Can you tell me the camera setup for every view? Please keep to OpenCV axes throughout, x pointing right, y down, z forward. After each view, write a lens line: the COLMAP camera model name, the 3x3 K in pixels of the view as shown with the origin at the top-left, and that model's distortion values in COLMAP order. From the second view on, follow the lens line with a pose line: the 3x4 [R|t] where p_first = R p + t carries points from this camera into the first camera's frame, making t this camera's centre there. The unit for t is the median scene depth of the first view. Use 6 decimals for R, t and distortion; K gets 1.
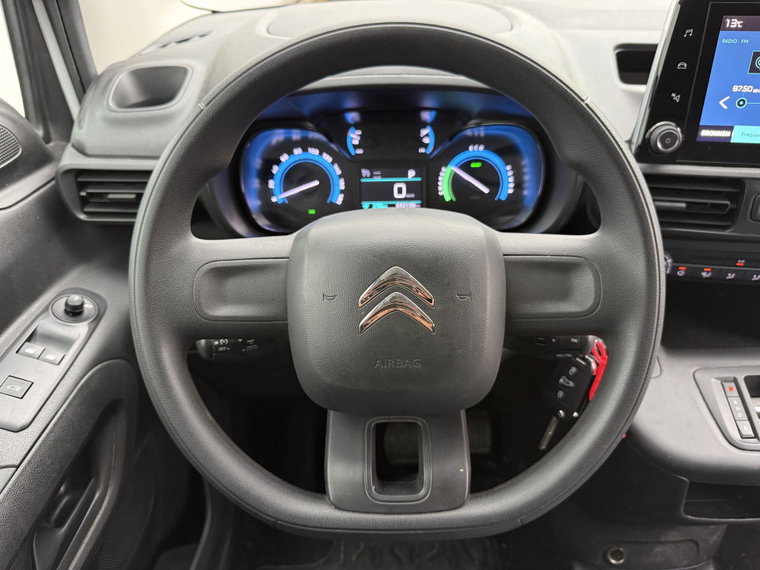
lens RADIAL K [[565.2, 0, 374.6], [0, 565.2, 291.2], [0, 0, 1]] dist [0.019738, -0.037429]
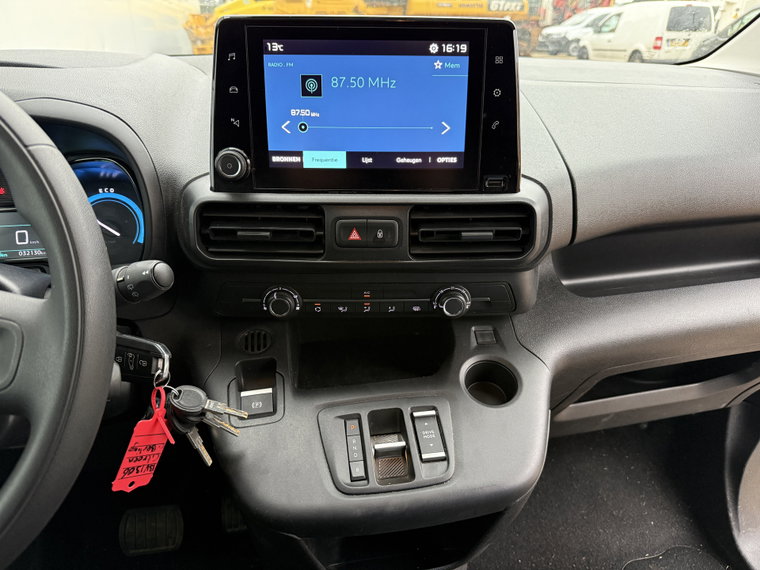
lens RADIAL K [[536.0, 0, 374.6], [0, 536.0, 288.2], [0, 0, 1]] dist [0.028550, -0.043879]
pose [[0.986607, -0.045723, 0.156575, 0.495881], [0.068126, 0.987685, -0.140846, 0.067889], [-0.148207, 0.149627, 0.977572, 0.088167]]
